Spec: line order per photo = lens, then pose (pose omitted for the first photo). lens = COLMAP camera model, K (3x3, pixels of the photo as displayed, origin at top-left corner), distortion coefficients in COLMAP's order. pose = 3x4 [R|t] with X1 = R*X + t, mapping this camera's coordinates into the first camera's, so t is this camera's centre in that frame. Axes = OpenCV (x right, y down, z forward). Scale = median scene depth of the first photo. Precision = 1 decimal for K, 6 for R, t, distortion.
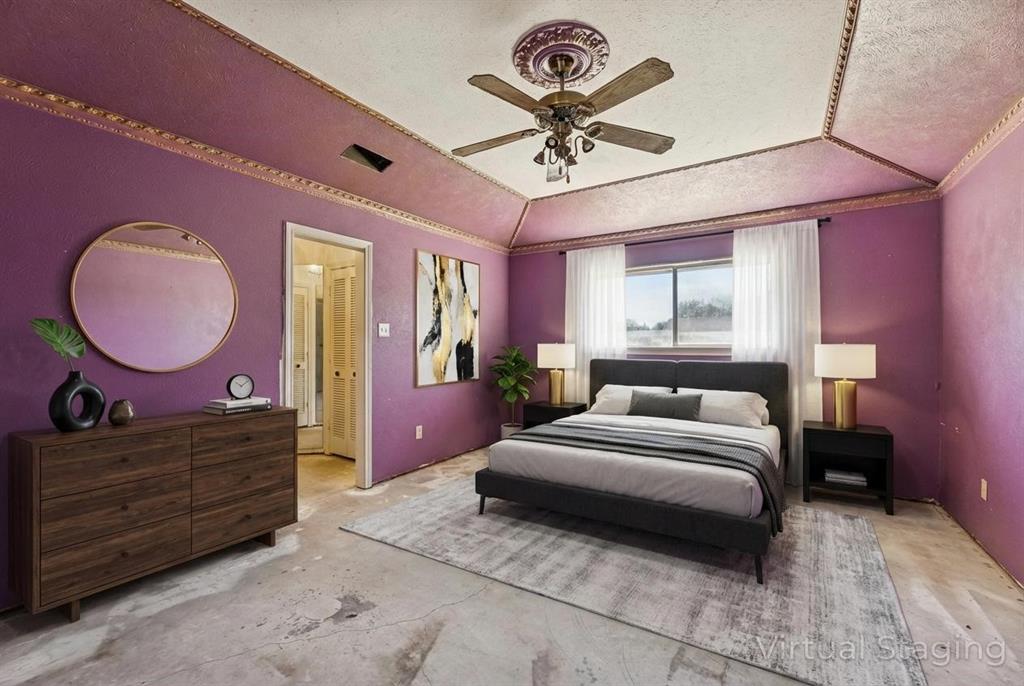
lens RADIAL K [[419.2, 0, 507.6], [0, 419.2, 340.5], [0, 0, 1]] dist [-0.000017, -0.000087]
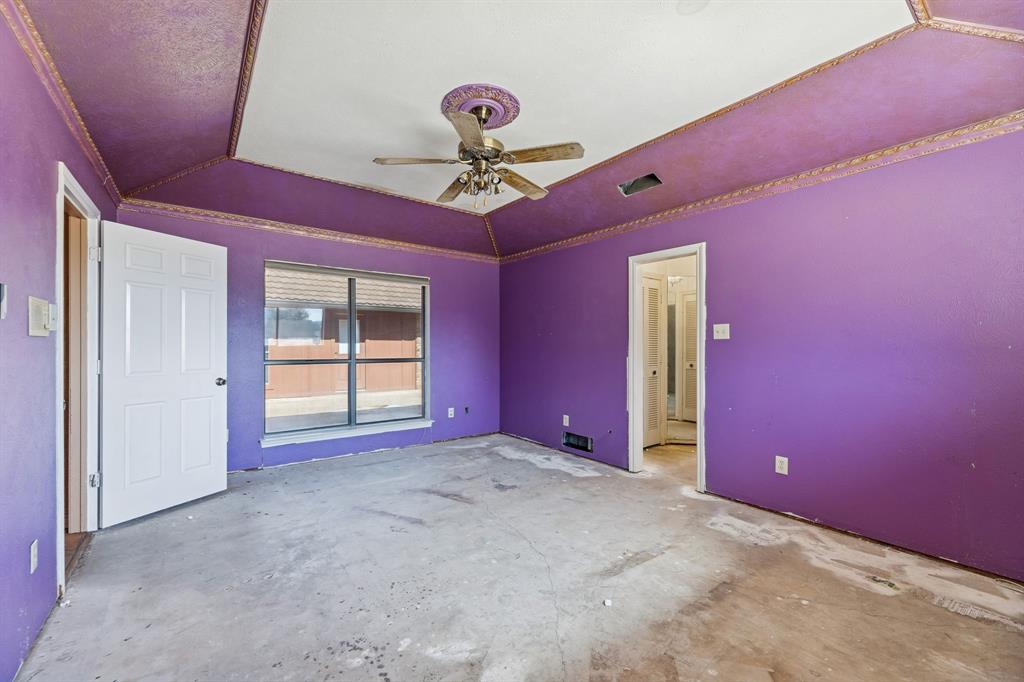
lens RADIAL K [[419.2, 0, 508.2], [0, 419.2, 344.7], [0, 0, 1]] dist [-0.000017, -0.000087]
pose [[-0.343303, -0.001291, -0.939224, 0.746126], [0.003721, 0.999989, -0.002734, 0.004159], [0.939217, -0.004433, -0.343294, 0.900759]]
